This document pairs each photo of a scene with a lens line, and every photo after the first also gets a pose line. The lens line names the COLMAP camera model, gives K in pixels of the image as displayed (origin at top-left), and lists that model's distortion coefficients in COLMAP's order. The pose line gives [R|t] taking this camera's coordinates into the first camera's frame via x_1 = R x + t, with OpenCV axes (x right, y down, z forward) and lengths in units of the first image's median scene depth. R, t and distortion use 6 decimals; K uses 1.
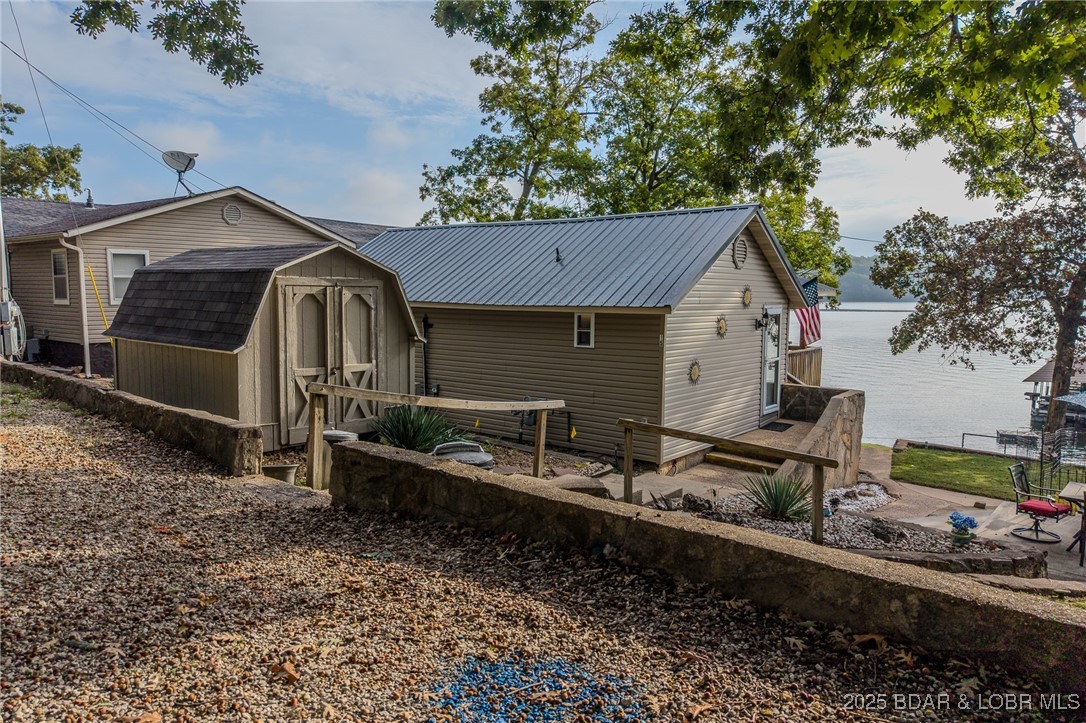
lens RADIAL K [[724.1, 0, 543.0], [0, 724.1, 361.5], [0, 0, 1]] dist [0.035632, -0.031058]
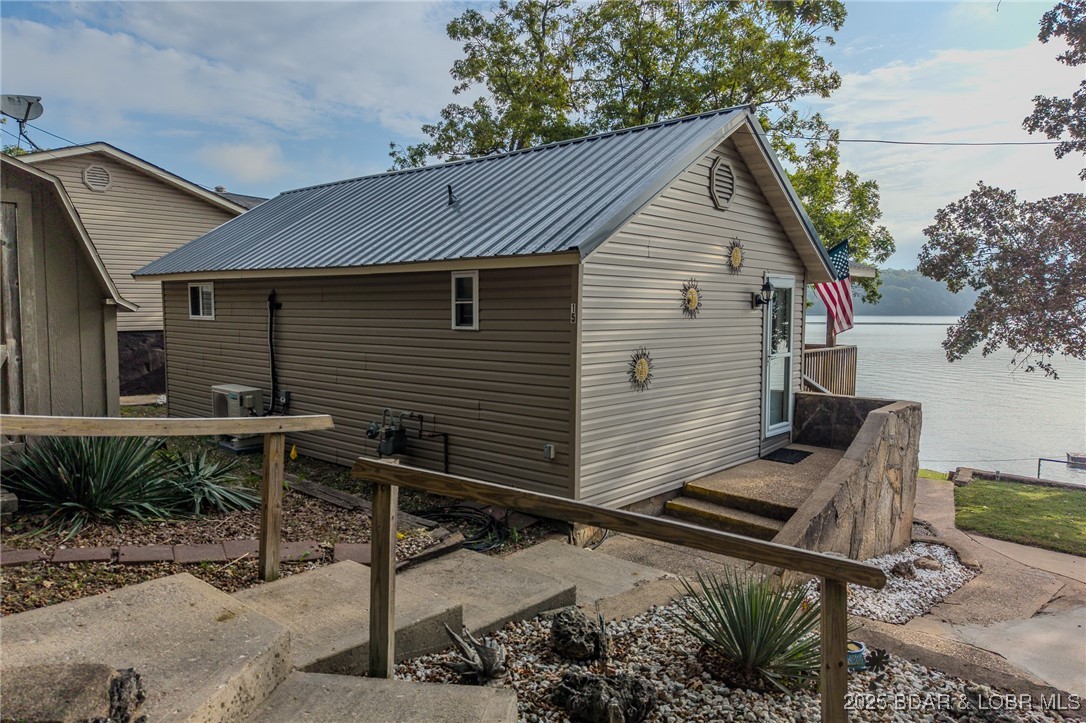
lens RADIAL K [[724.1, 0, 543.0], [0, 724.1, 361.5], [0, 0, 1]] dist [0.035632, -0.031058]
pose [[0.998923, 0.000751, -0.046399, 0.117155], [-0.001717, 0.999783, -0.020785, 0.015792], [0.046373, 0.020842, 0.998707, 0.291495]]
